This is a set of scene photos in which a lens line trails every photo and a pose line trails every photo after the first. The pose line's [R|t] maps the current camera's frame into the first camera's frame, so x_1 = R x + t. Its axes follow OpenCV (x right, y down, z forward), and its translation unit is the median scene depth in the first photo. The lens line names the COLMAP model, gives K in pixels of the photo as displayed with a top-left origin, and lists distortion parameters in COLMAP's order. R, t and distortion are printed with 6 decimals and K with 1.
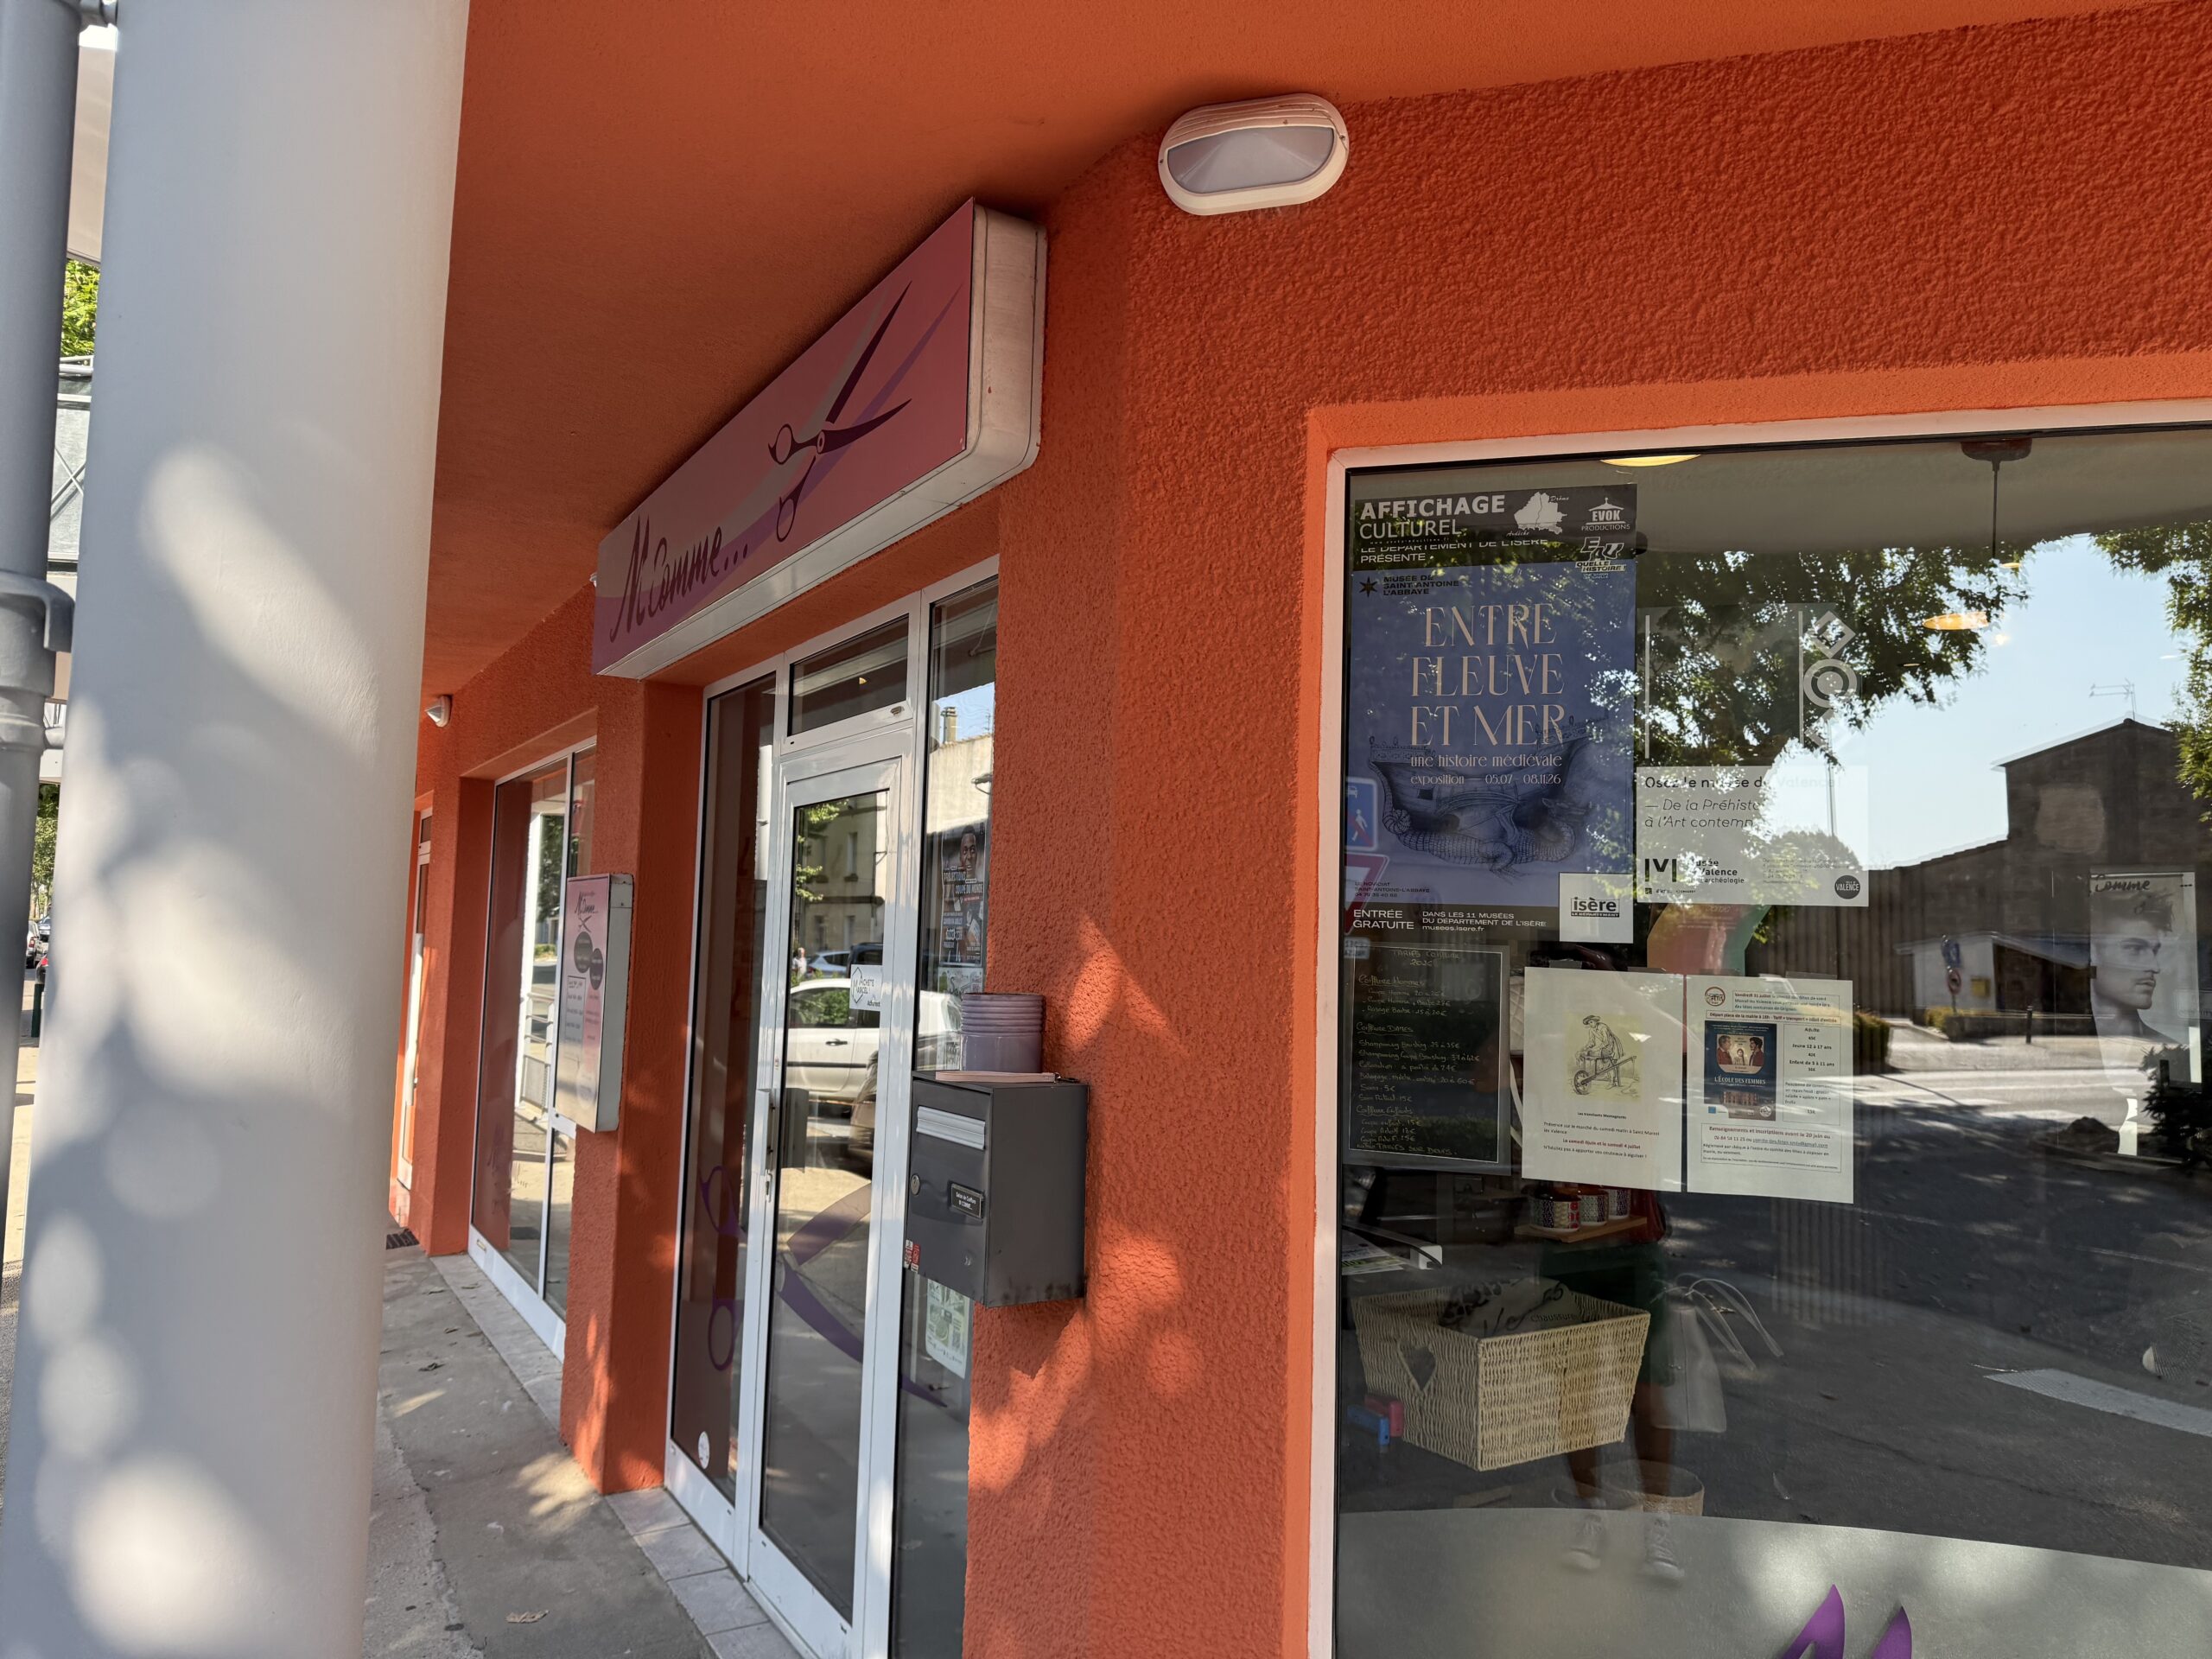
lens RADIAL K [[1520.3, 0, 1118.3], [0, 1520.3, 821.8], [0, 0, 1]] dist [0.156458, -0.258123]
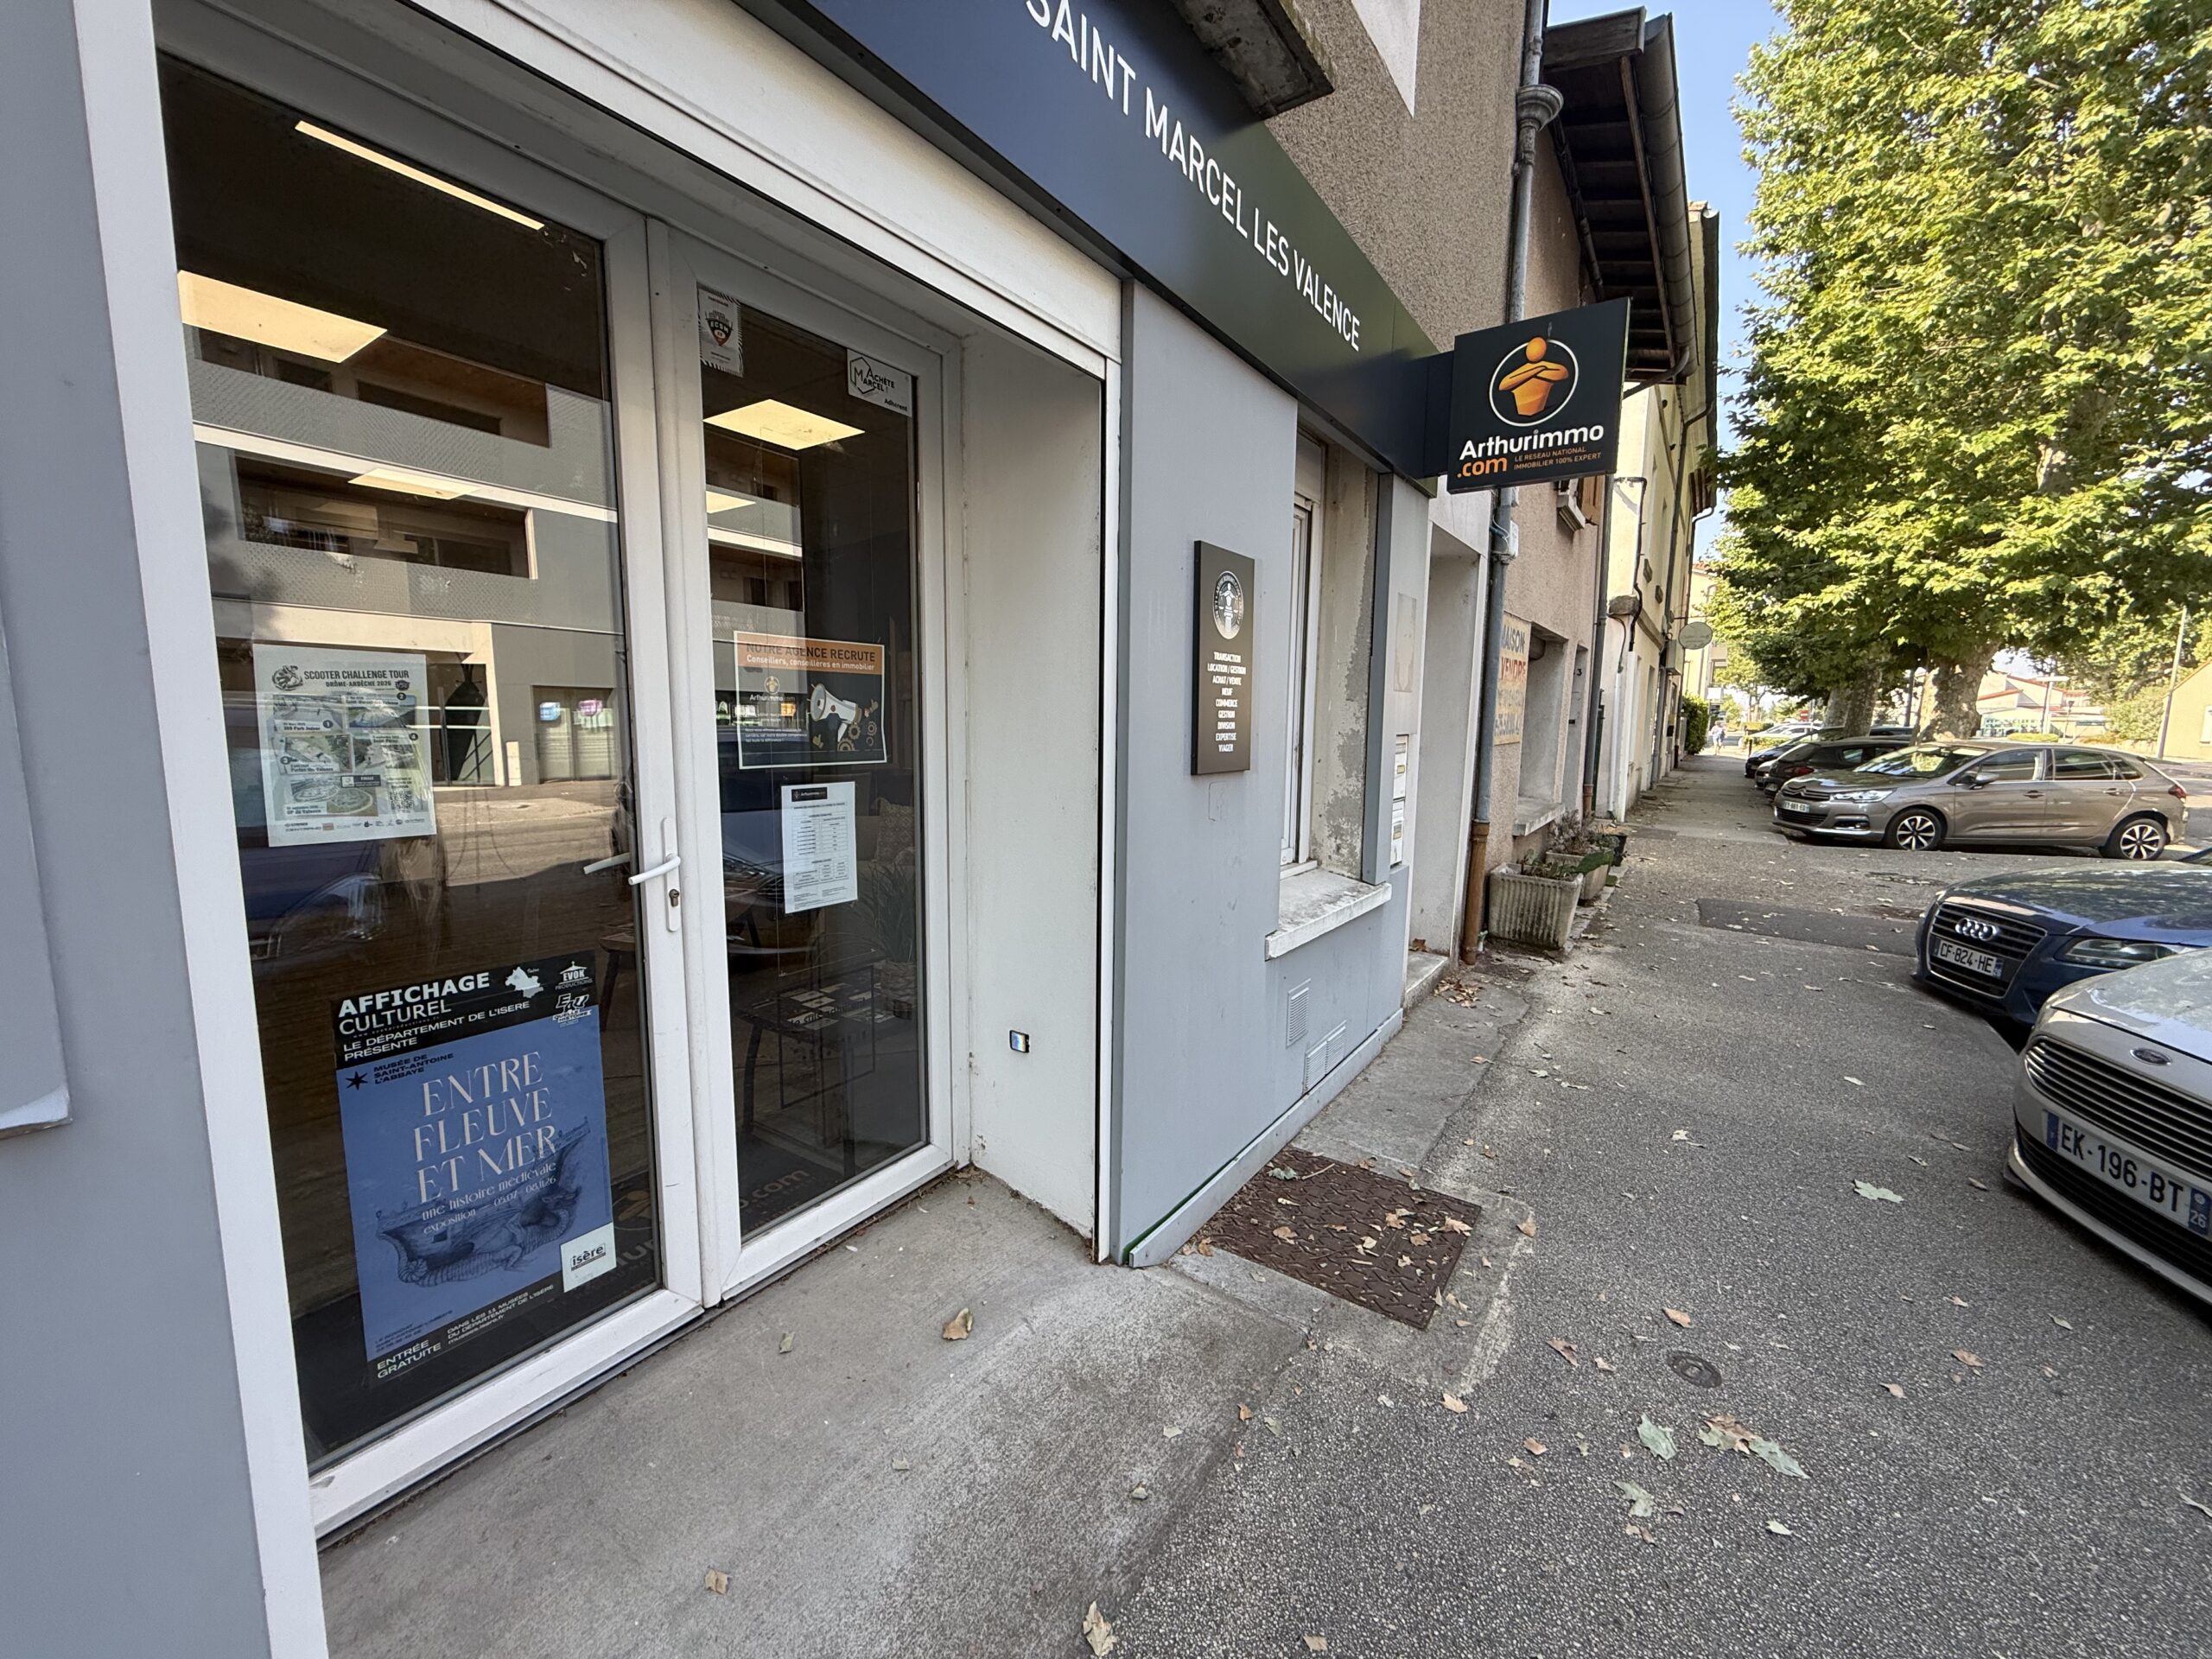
lens RADIAL K [[888.9, 0, 1104.5], [0, 888.9, 827.2], [0, 0, 1]] dist [-0.001676, 0.000250]
pose [[0.329474, -0.139592, 0.933788, -0.218972], [-0.075698, 0.981921, 0.173497, -0.475700], [-0.941125, -0.127849, 0.312950, 0.343827]]
